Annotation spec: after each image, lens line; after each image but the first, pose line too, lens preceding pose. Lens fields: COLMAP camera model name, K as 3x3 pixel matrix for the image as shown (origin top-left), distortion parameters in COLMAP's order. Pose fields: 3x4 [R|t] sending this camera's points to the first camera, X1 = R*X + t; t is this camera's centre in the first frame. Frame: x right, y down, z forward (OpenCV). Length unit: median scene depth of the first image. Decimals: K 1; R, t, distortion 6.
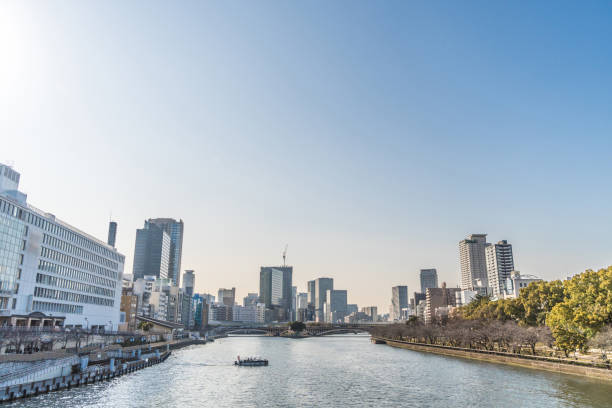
lens RADIAL K [[466.6, 0, 305.9], [0, 466.6, 203.8], [0, 0, 1]] dist [-0.004959, 0.001866]
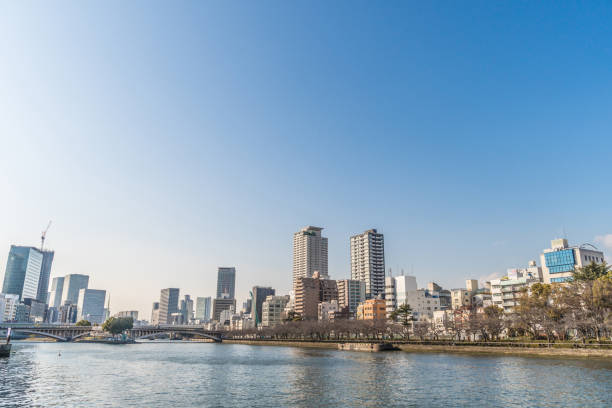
lens RADIAL K [[469.1, 0, 303.7], [0, 469.1, 200.5], [0, 0, 1]] dist [0.003774, -0.002064]
pose [[0.869176, 0.141056, 0.473958, -0.097258], [-0.130348, 0.989910, -0.055570, 0.084265], [-0.477014, -0.013480, 0.878792, 0.280595]]
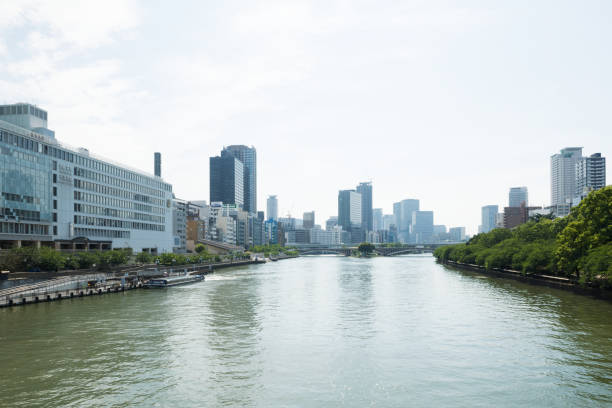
lens RADIAL K [[466.6, 0, 309.9], [0, 466.6, 256.5], [0, 0, 1]] dist [-0.004959, 0.001866]
pose [[0.983285, -0.002808, -0.182050, 0.040043], [0.052361, 0.962003, 0.267972, 0.000295], [0.174380, -0.273026, 0.946070, 0.001265]]
